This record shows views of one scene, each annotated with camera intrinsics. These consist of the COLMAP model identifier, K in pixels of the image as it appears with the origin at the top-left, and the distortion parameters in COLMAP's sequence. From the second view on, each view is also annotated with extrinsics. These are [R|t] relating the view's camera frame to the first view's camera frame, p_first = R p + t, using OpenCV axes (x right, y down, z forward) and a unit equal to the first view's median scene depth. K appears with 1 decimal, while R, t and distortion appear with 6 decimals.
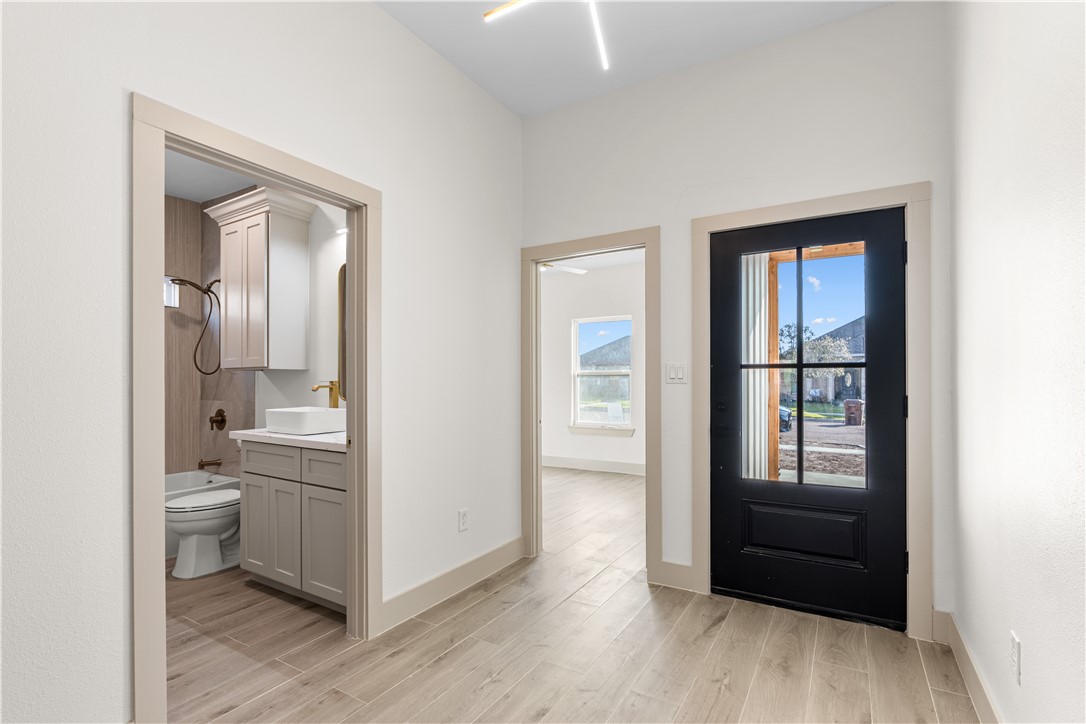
lens RADIAL K [[501.5, 0, 542.8], [0, 501.5, 379.7], [0, 0, 1]] dist [-0.005365, -0.000247]
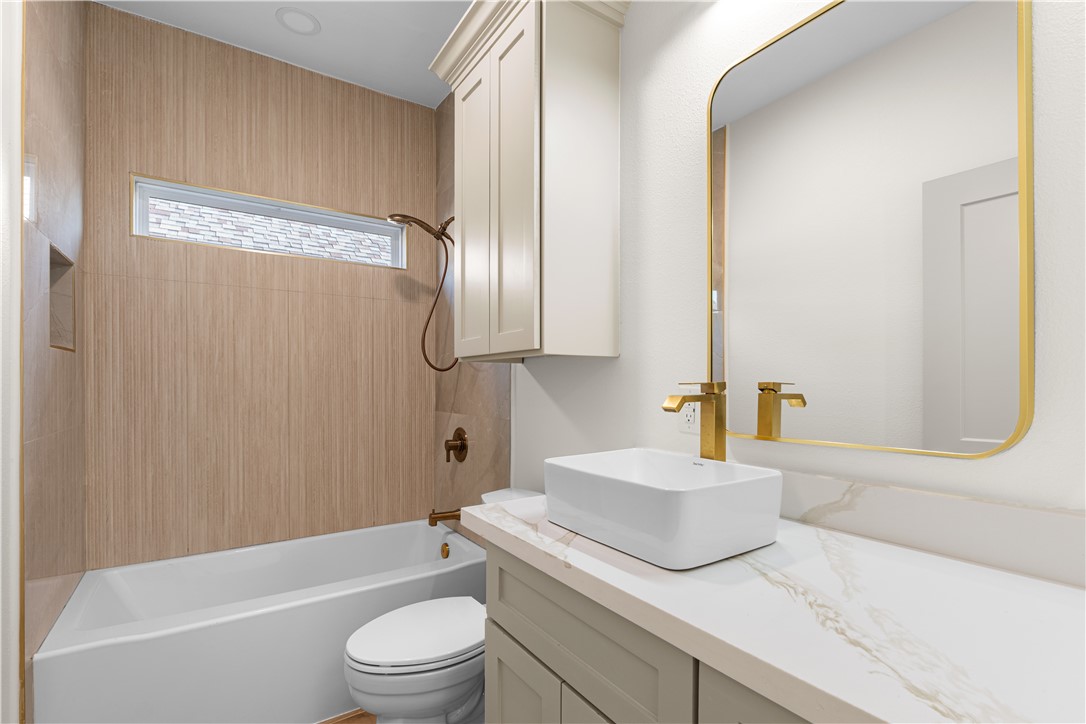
lens RADIAL K [[501.5, 0, 542.8], [0, 501.5, 379.7], [0, 0, 1]] dist [-0.005365, -0.000247]
pose [[0.904658, -0.000518, -0.426138, -0.296887], [-0.000712, 0.999996, -0.002728, 0.001384], [0.426138, 0.002771, 0.904654, 0.498049]]
